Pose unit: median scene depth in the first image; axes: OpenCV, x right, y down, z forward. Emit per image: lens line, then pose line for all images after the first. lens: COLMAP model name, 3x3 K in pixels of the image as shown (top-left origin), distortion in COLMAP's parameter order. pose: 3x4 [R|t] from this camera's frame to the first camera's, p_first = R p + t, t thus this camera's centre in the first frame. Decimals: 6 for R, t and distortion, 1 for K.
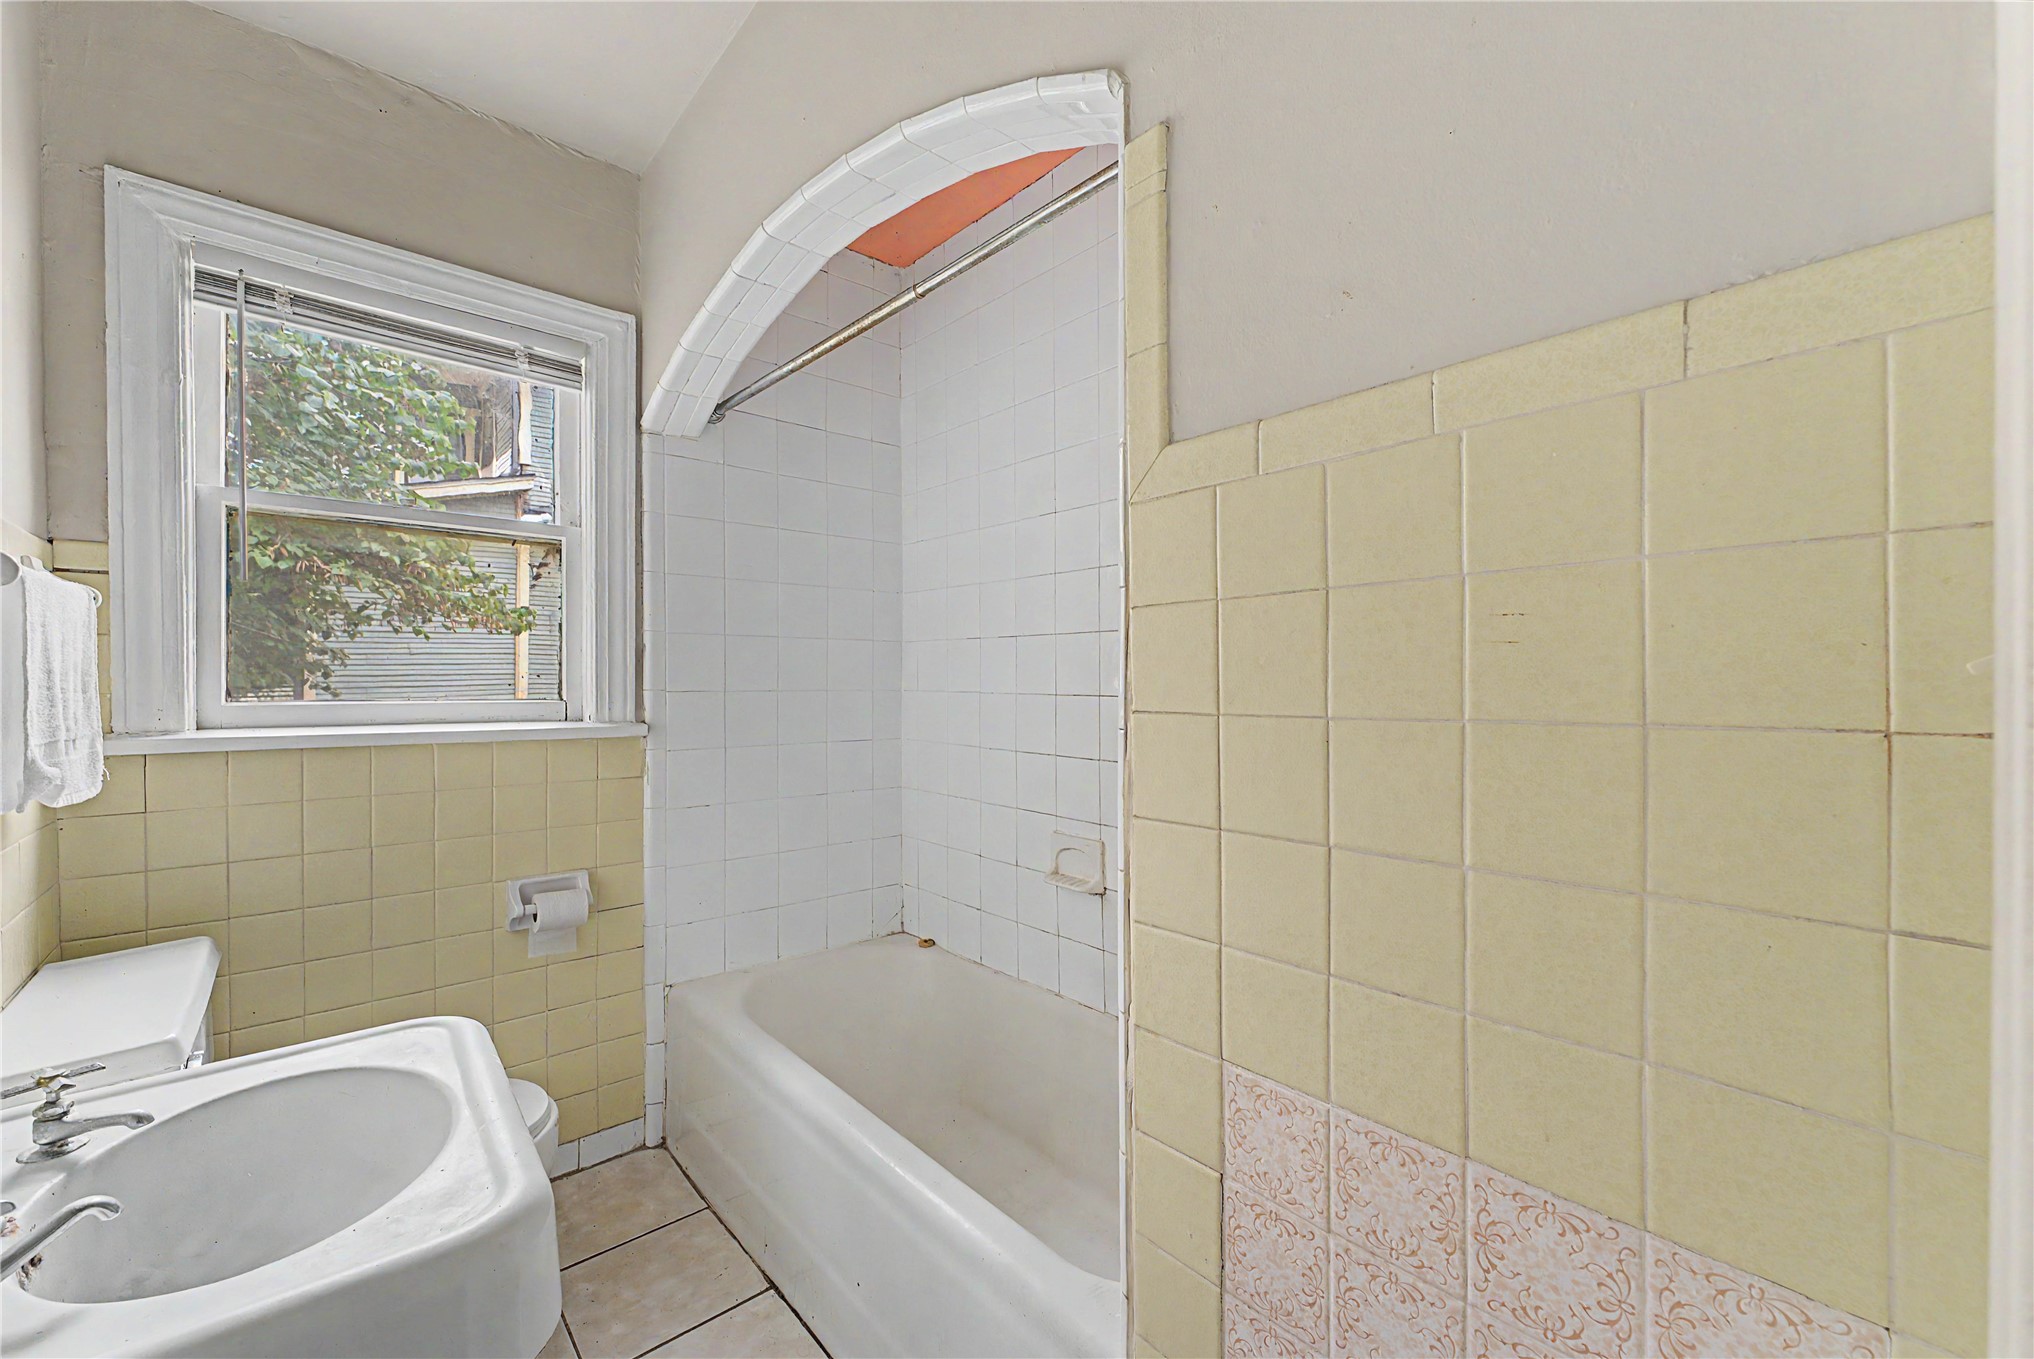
lens RADIAL K [[822.0, 0, 1018.3], [0, 822.0, 684.9], [0, 0, 1]] dist [-0.002078, -0.001030]
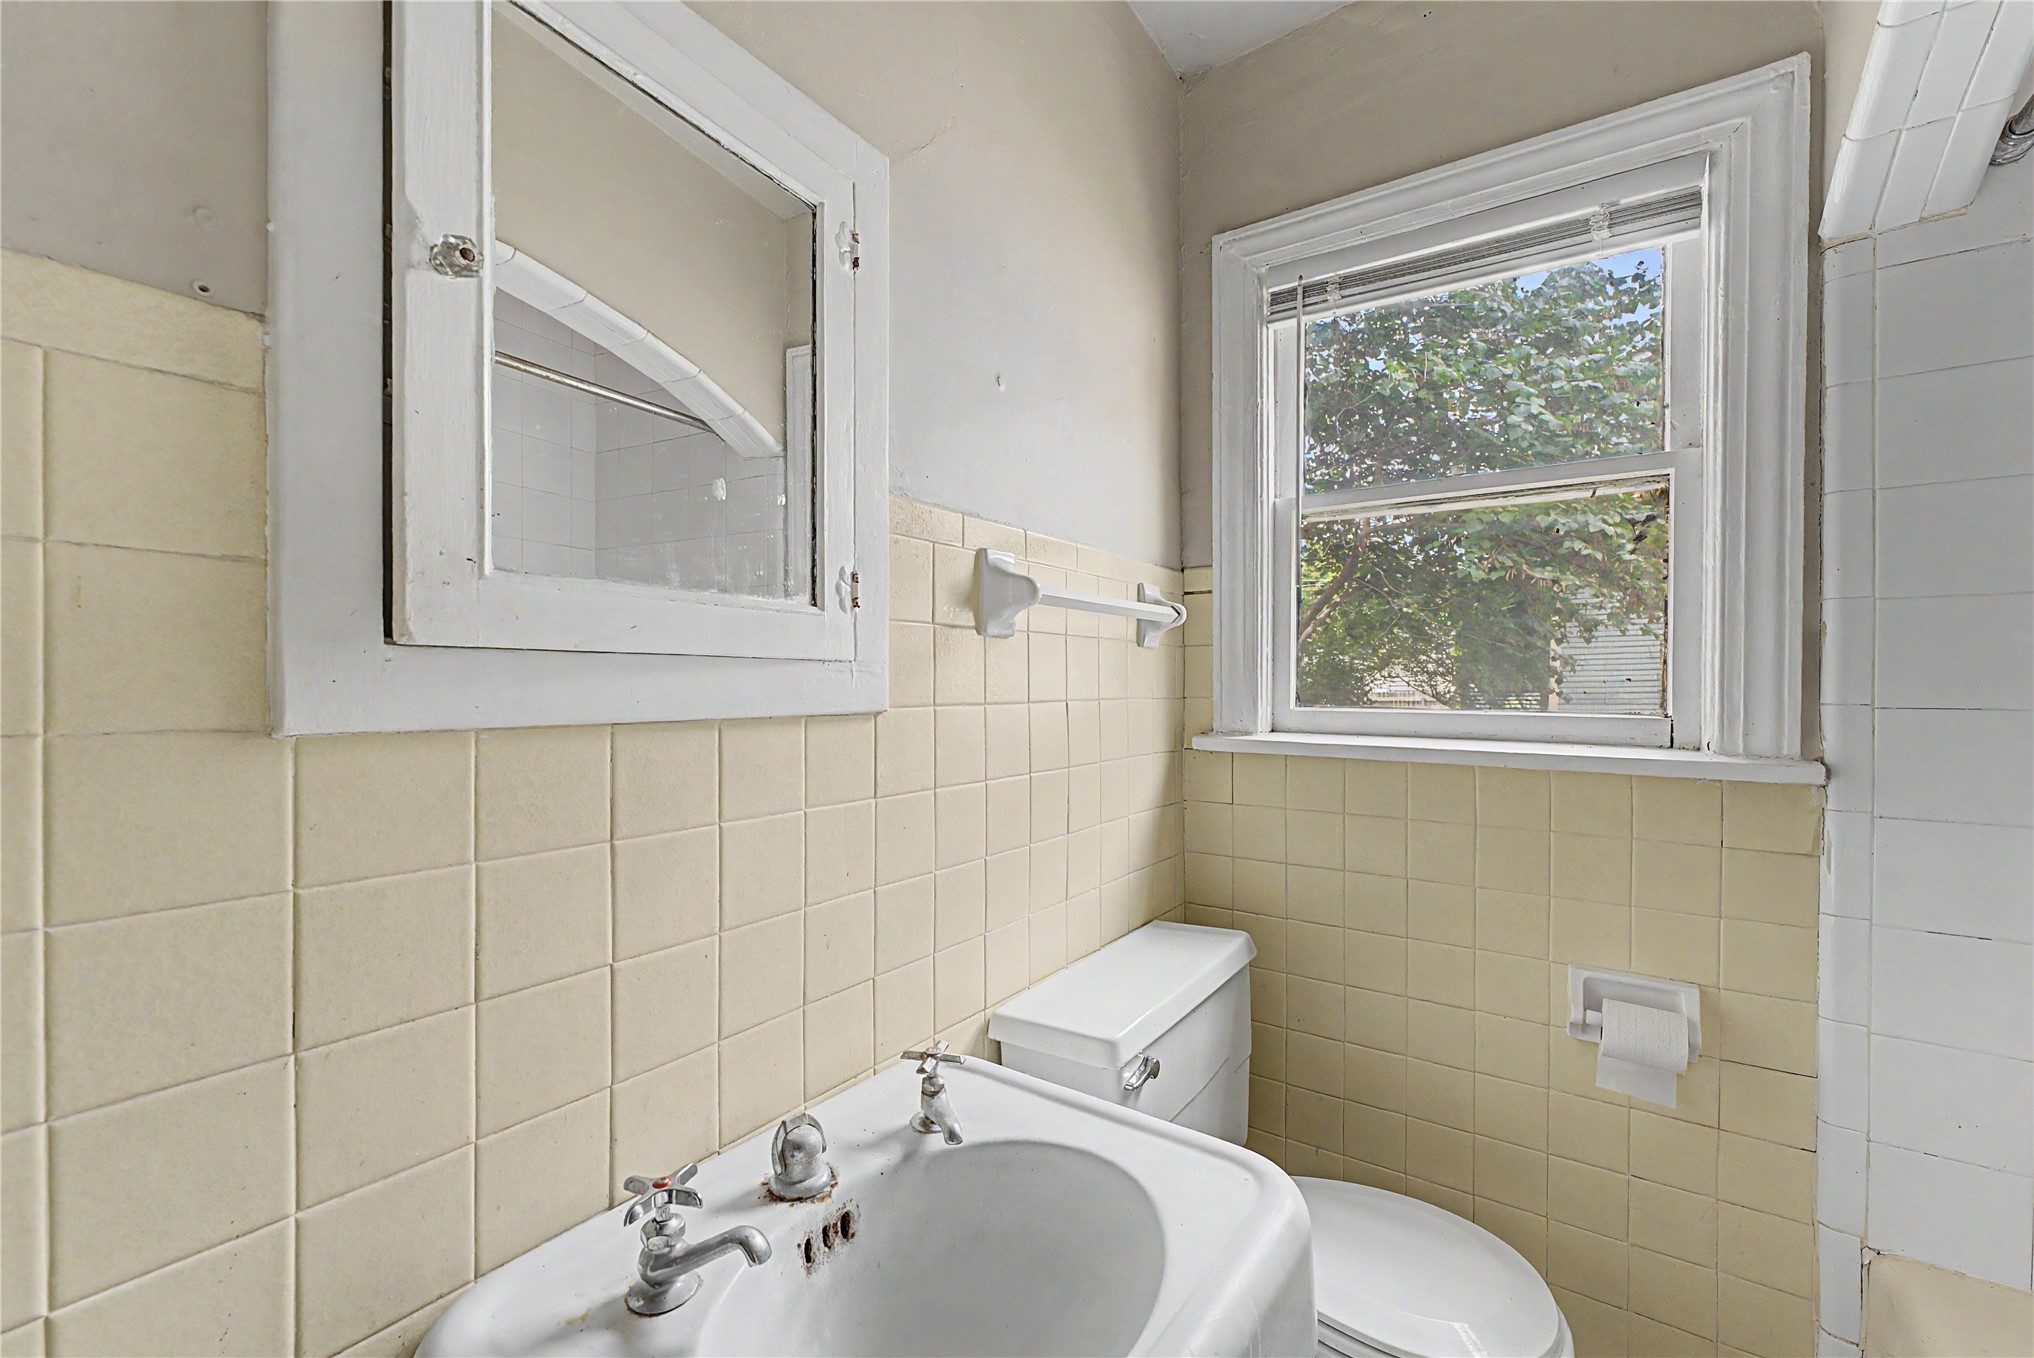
lens RADIAL K [[826.2, 0, 1019.3], [0, 826.2, 690.9], [0, 0, 1]] dist [-0.000340, 0.000519]
pose [[0.246963, 0.007564, -0.968996, -0.040589], [-0.007665, 0.999953, 0.005852, -0.001906], [0.968995, 0.005982, 0.247009, 0.331959]]
